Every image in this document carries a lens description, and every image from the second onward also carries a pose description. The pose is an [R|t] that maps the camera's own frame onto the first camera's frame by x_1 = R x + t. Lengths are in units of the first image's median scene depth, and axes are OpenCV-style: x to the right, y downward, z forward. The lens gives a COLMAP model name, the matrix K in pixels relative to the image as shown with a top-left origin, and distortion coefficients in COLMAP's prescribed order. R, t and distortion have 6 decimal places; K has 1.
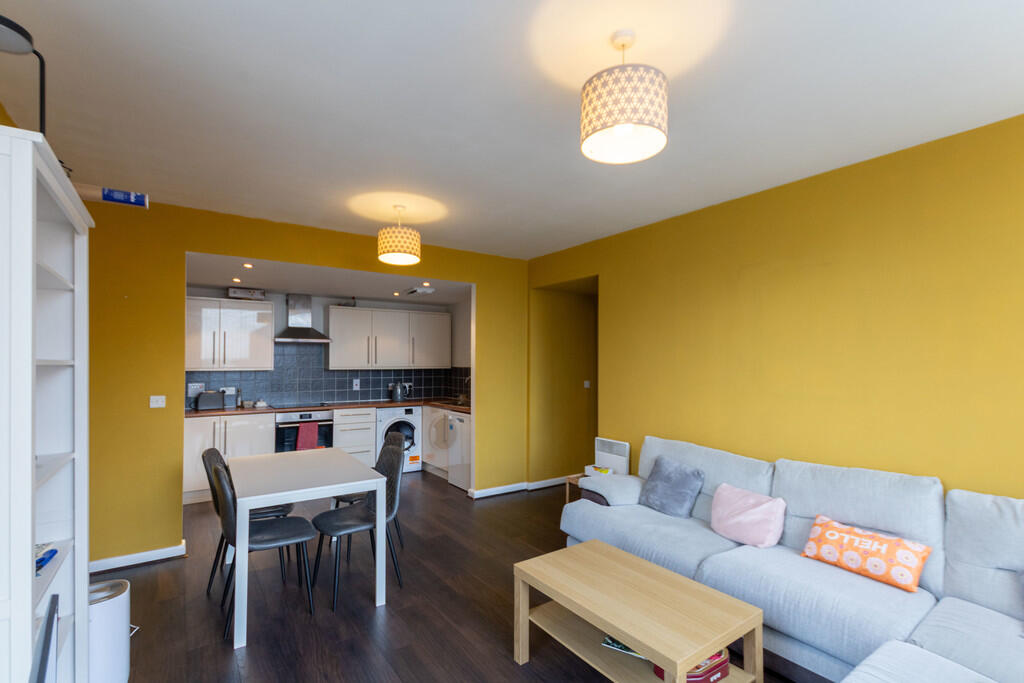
lens RADIAL K [[479.8, 0, 510.4], [0, 479.8, 358.6], [0, 0, 1]] dist [-0.000508, -0.000187]
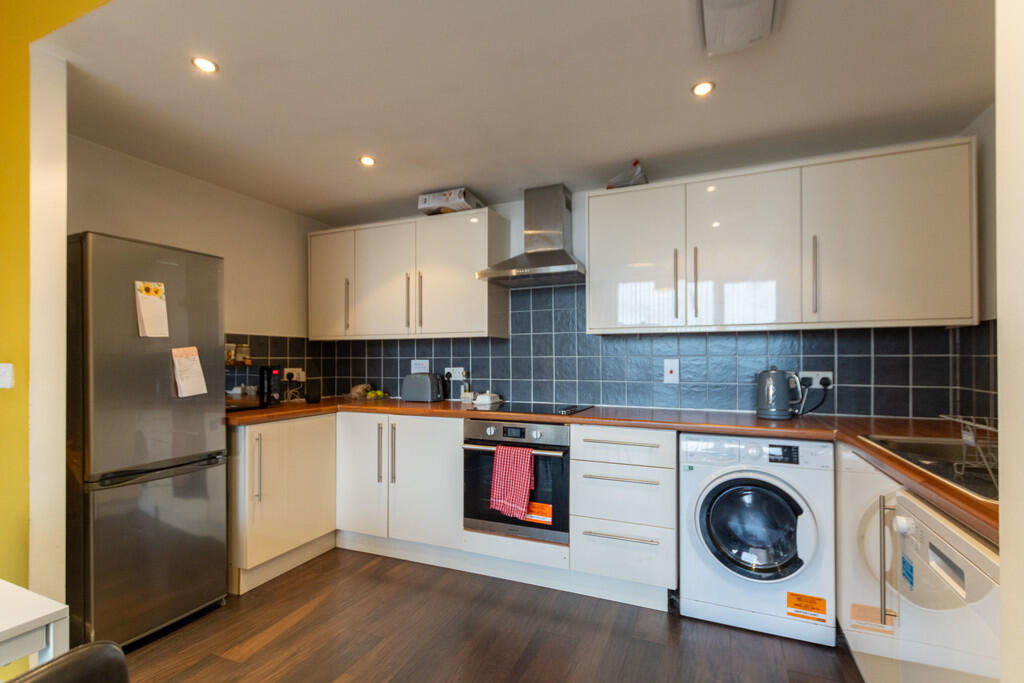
lens RADIAL K [[479.8, 0, 510.4], [0, 479.8, 358.6], [0, 0, 1]] dist [-0.000508, -0.000187]
pose [[0.510796, -0.006808, -0.859675, -0.026075], [0.002352, 0.999976, -0.006522, 0.049029], [0.859698, 0.001310, 0.510800, 0.708696]]
